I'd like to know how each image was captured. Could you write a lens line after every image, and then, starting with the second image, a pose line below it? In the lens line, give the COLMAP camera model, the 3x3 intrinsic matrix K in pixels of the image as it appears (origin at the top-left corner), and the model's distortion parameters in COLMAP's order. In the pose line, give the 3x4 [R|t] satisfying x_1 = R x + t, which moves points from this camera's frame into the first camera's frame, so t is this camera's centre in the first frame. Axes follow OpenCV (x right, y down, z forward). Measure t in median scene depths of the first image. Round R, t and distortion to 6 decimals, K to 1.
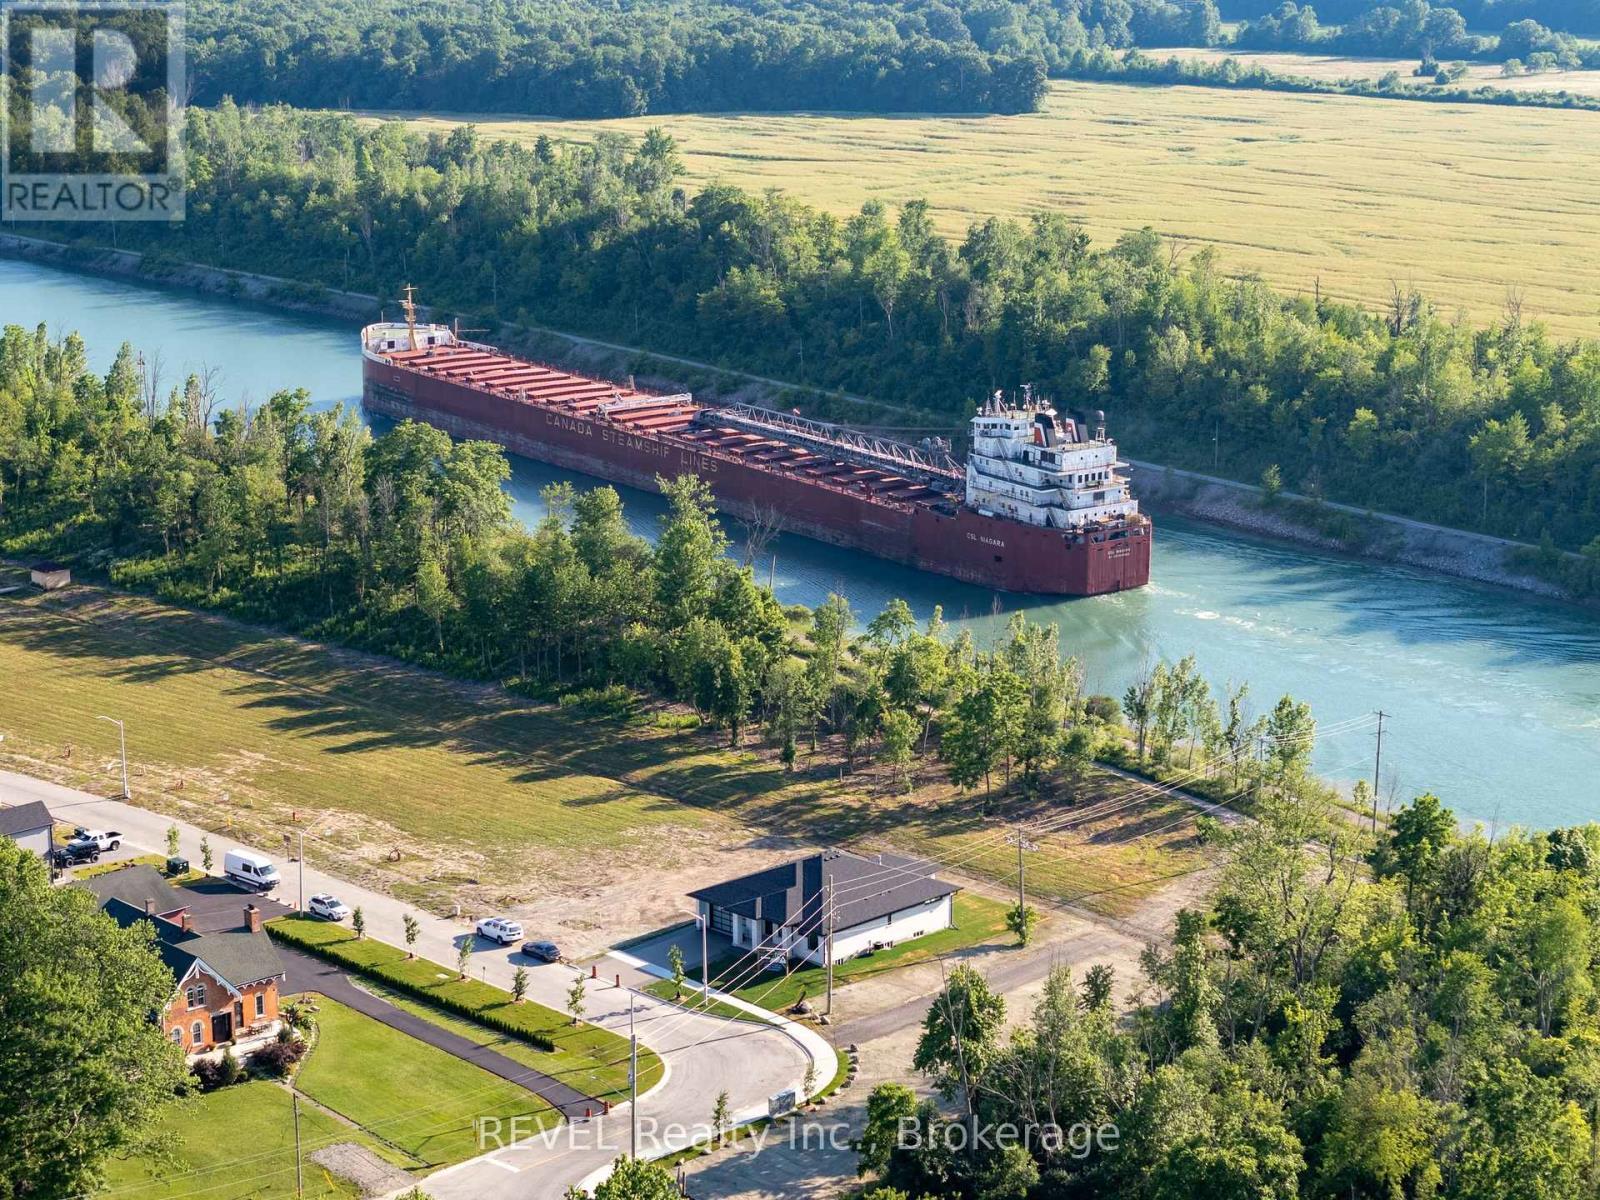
lens RADIAL K [[3282.9, 0, 800.0], [0, 3282.9, 600.0], [0, 0, 1]] dist [-0.003712, 0.069287]
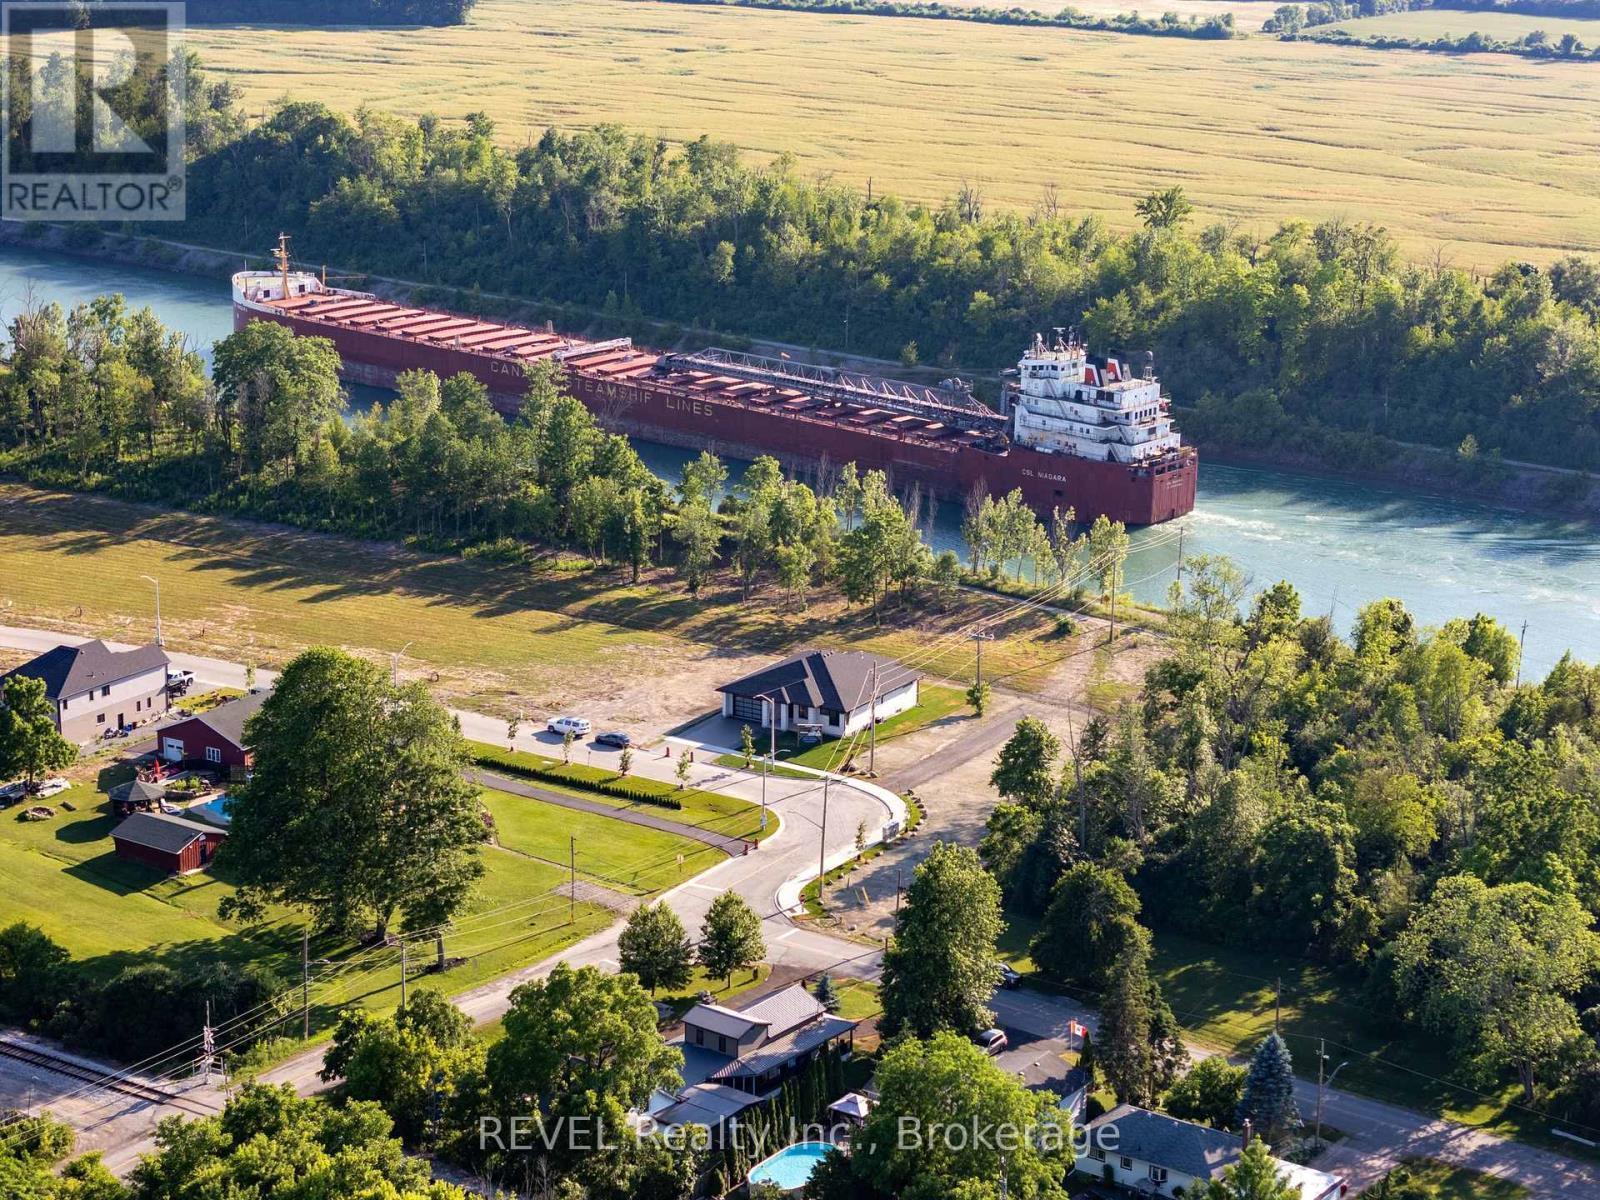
lens RADIAL K [[3282.9, 0, 800.0], [0, 3282.9, 600.0], [0, 0, 1]] dist [-0.003712, 0.069287]
pose [[0.969578, -0.045789, 0.240463, -0.242510], [0.038269, 0.998624, 0.035852, 0.010001], [-0.241773, -0.025559, 0.969996, -0.171523]]
